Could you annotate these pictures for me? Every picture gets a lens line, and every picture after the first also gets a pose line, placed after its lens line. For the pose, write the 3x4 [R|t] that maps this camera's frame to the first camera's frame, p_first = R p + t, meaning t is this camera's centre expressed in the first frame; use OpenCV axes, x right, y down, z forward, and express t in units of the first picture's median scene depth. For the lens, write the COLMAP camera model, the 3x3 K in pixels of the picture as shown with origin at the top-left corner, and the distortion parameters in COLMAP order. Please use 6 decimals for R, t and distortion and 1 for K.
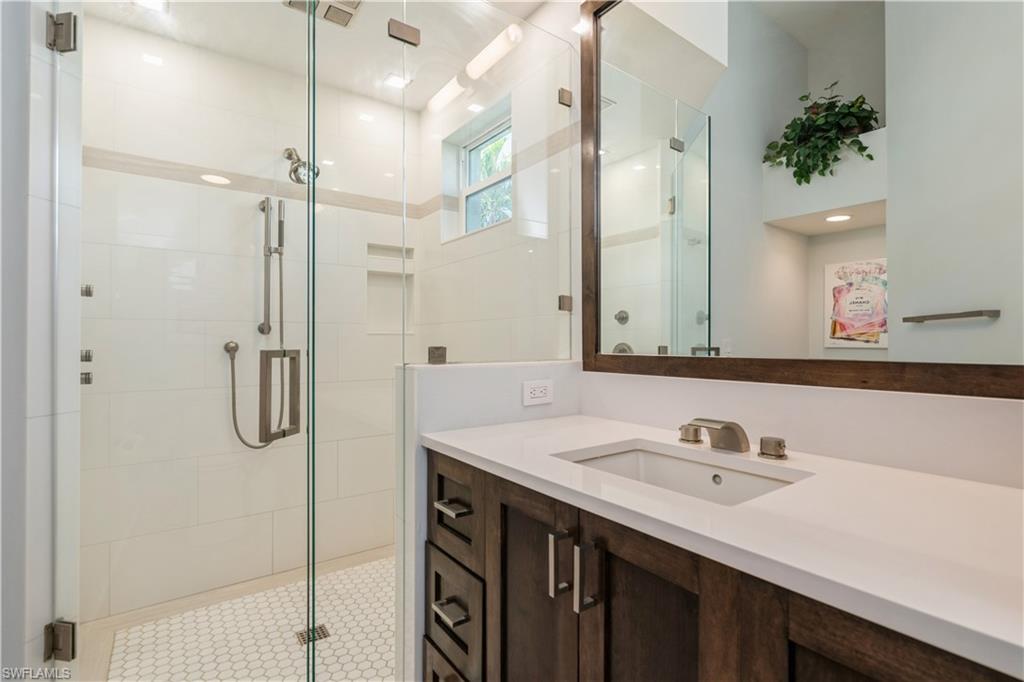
lens RADIAL K [[478.7, 0, 511.8], [0, 478.7, 339.5], [0, 0, 1]] dist [-0.005636, 0.002285]
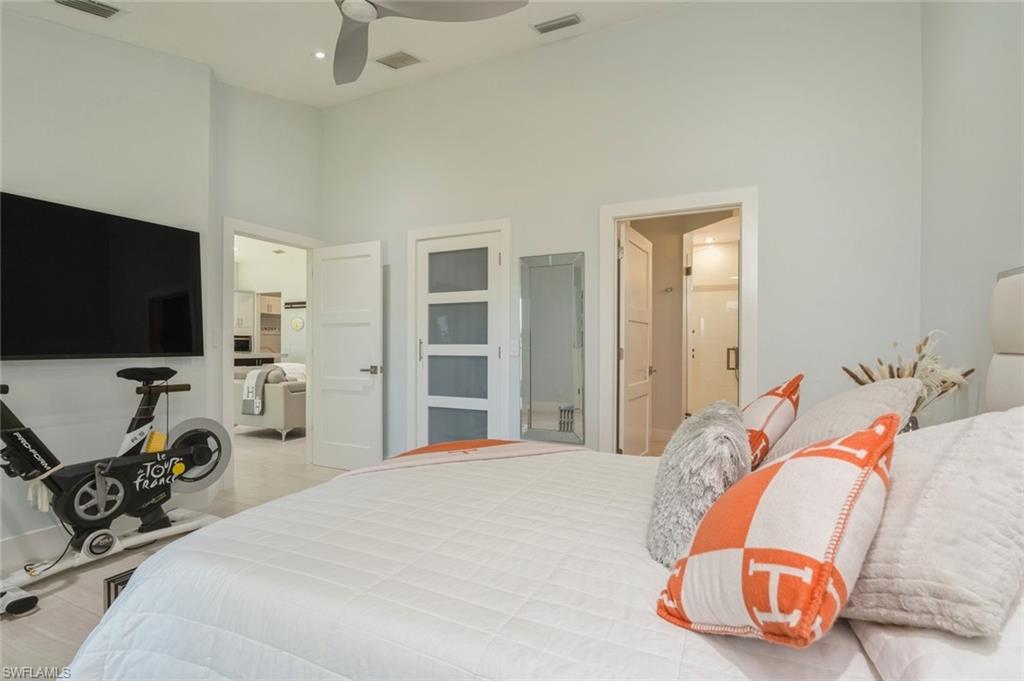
lens RADIAL K [[478.7, 0, 511.8], [0, 478.7, 340.1], [0, 0, 1]] dist [-0.005636, 0.002285]
pose [[0.478140, -0.002935, -0.878279, 1.723517], [0.004051, 0.999991, -0.001136, -0.043858], [0.878274, -0.003015, 0.478148, -2.048485]]
